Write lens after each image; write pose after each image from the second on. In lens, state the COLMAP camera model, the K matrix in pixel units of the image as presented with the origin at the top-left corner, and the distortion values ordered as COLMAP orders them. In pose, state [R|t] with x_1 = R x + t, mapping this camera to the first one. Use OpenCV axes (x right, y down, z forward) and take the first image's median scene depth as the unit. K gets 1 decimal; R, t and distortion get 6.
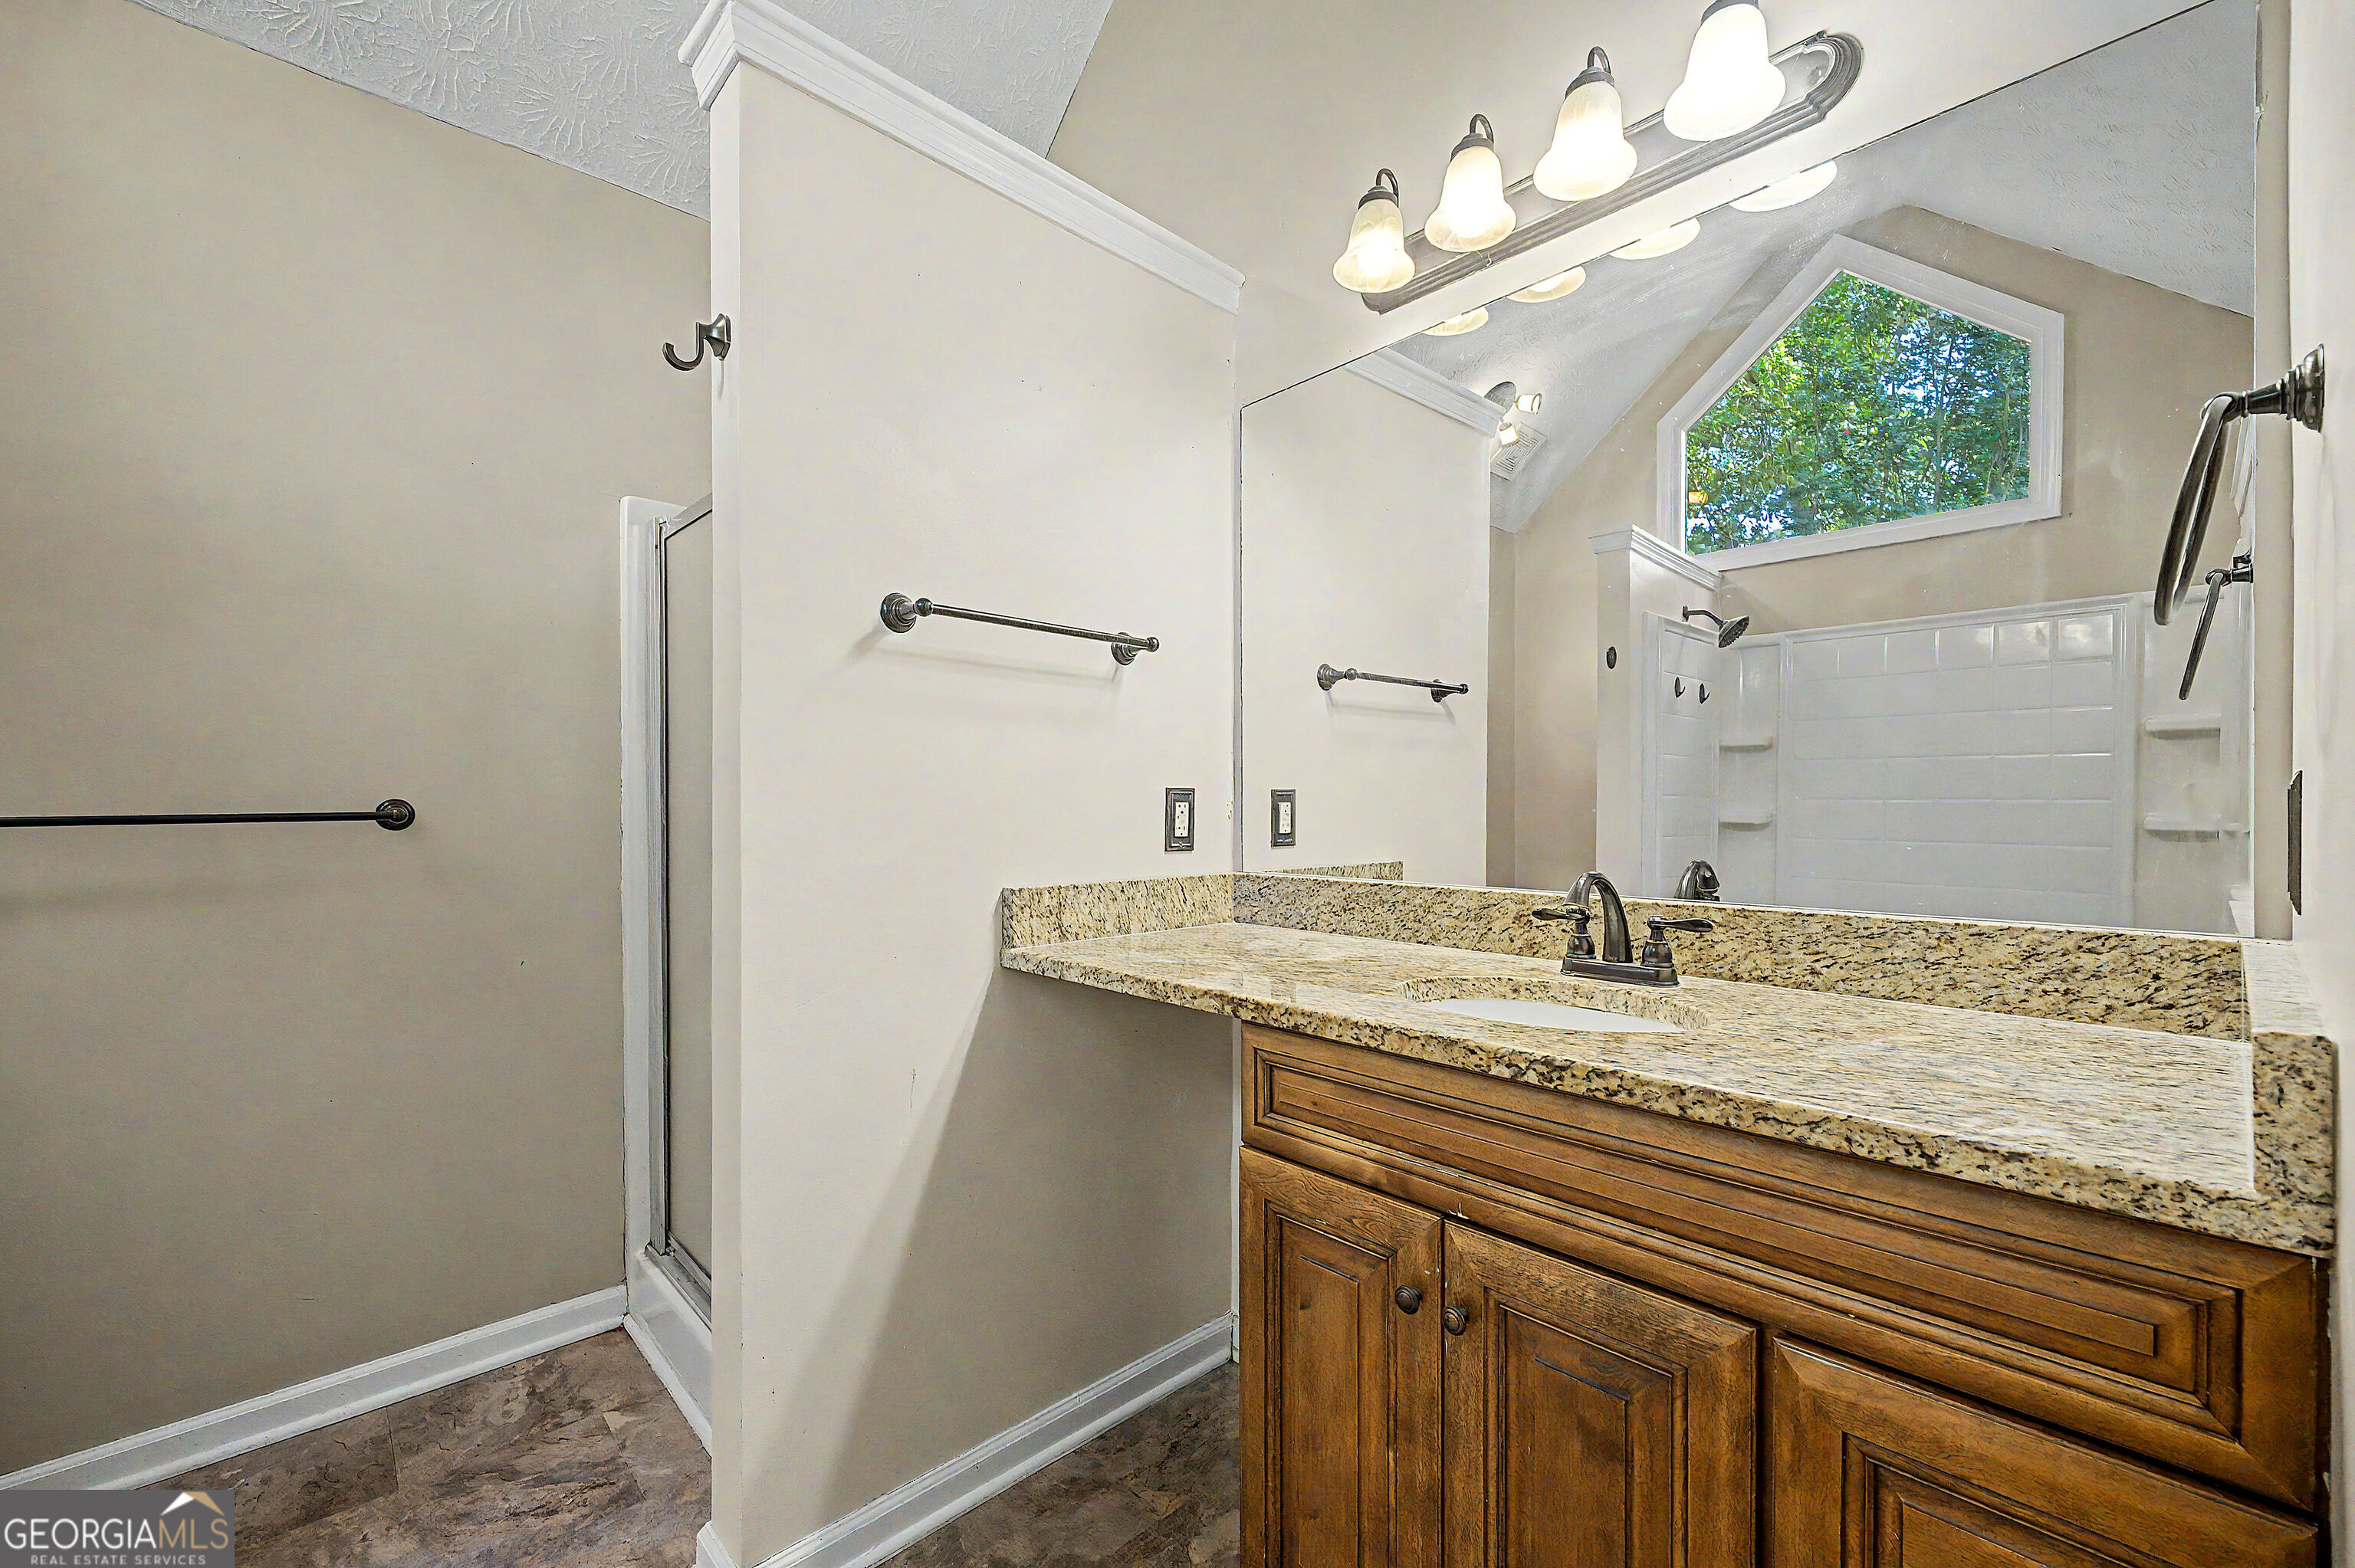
lens RADIAL K [[947.0, 0, 1136.1], [0, 947.0, 813.8], [0, 0, 1]] dist [-0.001153, -0.000597]
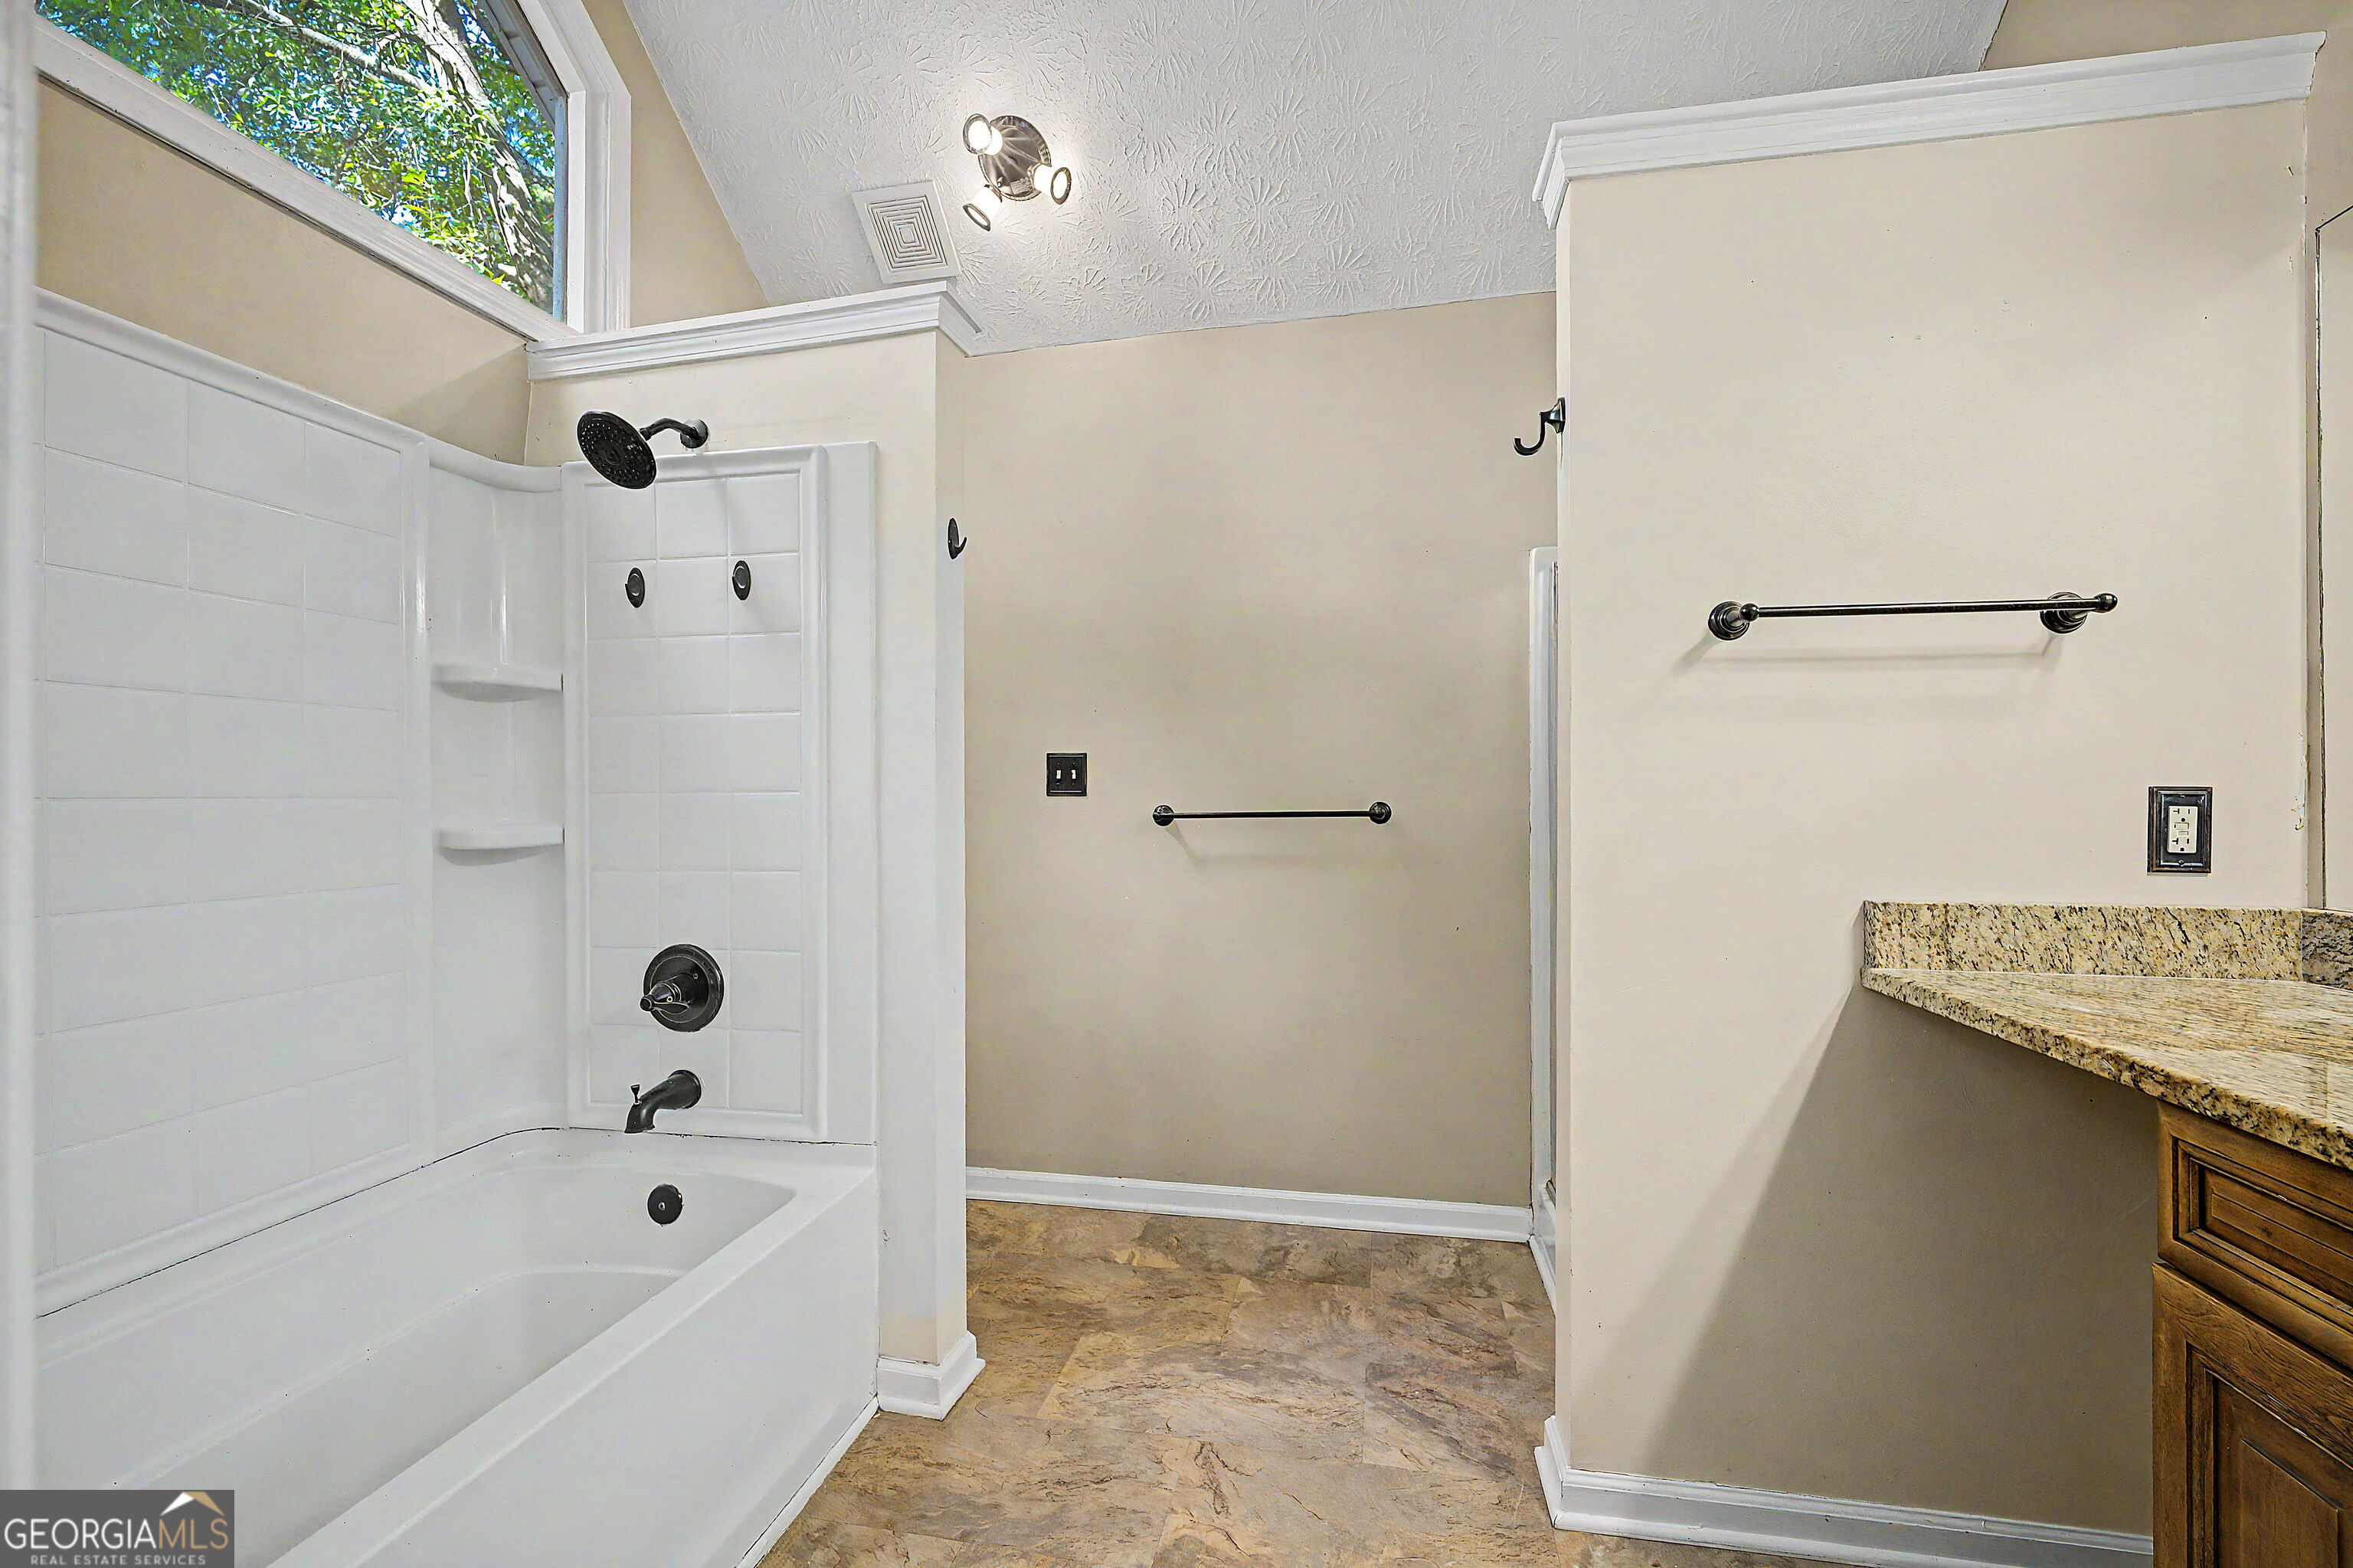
lens RADIAL K [[946.4, 0, 1197.7], [0, 946.4, 796.3], [0, 0, 1]] dist [-0.001153, -0.000597]
pose [[0.589994, -0.003603, -0.807399, 0.217798], [-0.007934, 0.999916, -0.010261, -0.007313], [0.807368, 0.012460, 0.589916, -0.057581]]
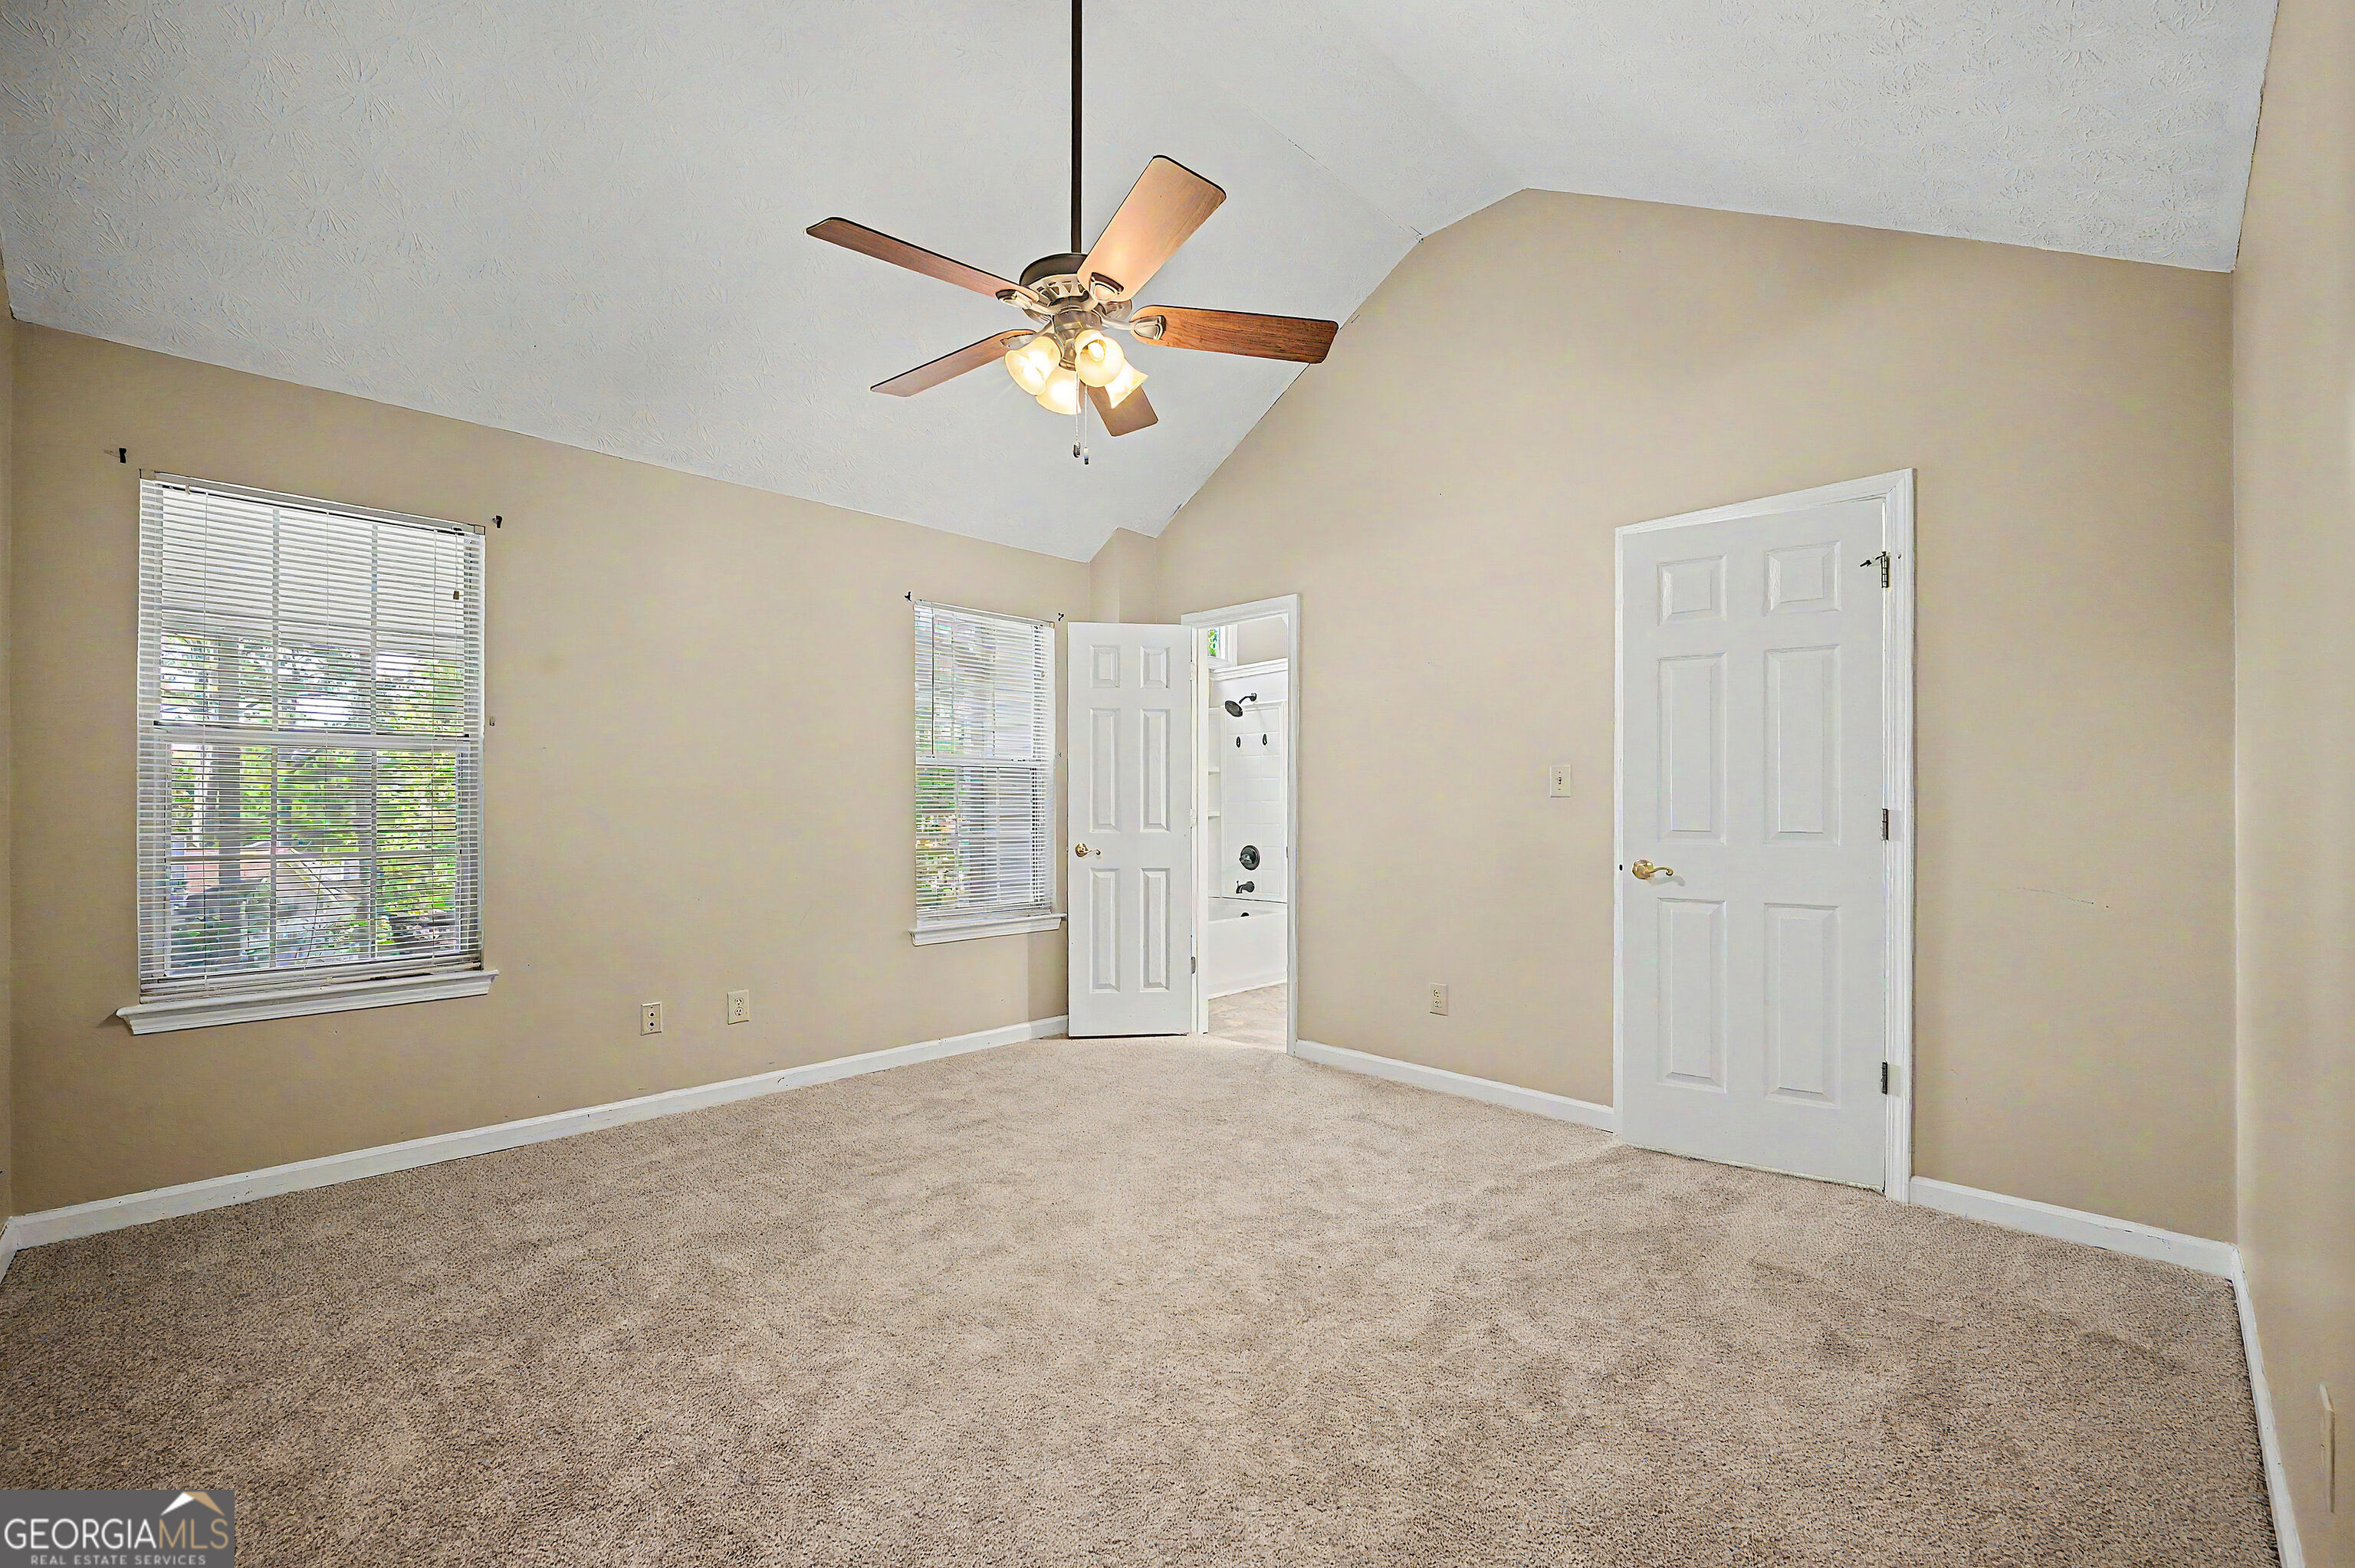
lens RADIAL K [[947.0, 0, 1180.2], [0, 947.0, 792.6], [0, 0, 1]] dist [-0.001153, -0.000597]
pose [[0.015577, -0.003462, -0.999873, 1.020690], [-0.014118, 0.999894, -0.003683, -0.016029], [0.999779, 0.014174, 0.015527, -0.112448]]
